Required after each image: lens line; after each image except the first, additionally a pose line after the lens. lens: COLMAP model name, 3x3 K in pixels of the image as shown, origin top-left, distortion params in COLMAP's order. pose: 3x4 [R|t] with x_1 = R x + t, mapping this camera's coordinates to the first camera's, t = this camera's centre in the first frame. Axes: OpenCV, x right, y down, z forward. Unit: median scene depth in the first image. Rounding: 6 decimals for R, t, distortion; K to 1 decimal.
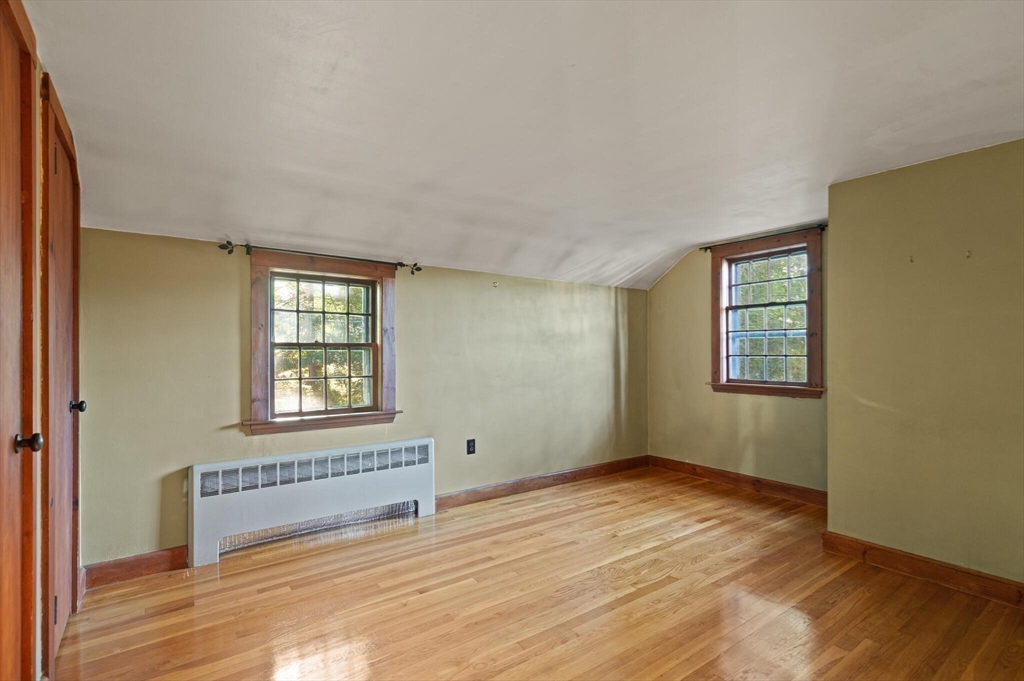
lens RADIAL K [[466.1, 0, 508.2], [0, 466.1, 345.4], [0, 0, 1]] dist [0.009032, -0.003286]
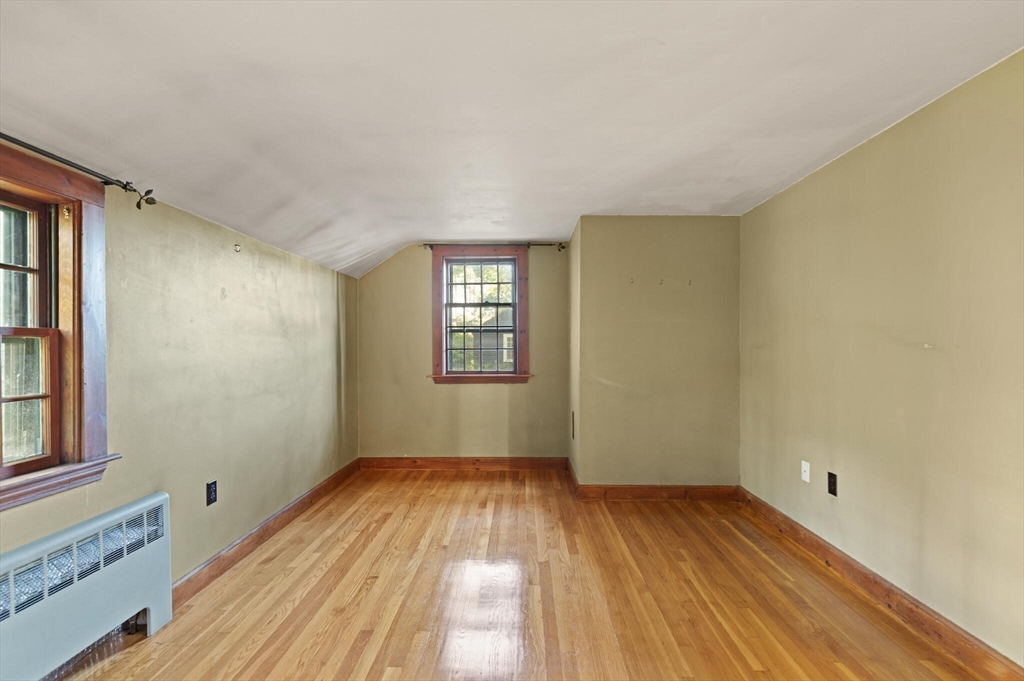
lens RADIAL K [[466.1, 0, 504.8], [0, 466.1, 341.8], [0, 0, 1]] dist [0.009032, -0.003286]
pose [[0.625125, 0.003746, 0.780516, -0.338622], [-0.005100, 0.999987, -0.000715, 0.006050], [-0.780508, -0.003534, 0.625136, 0.278944]]
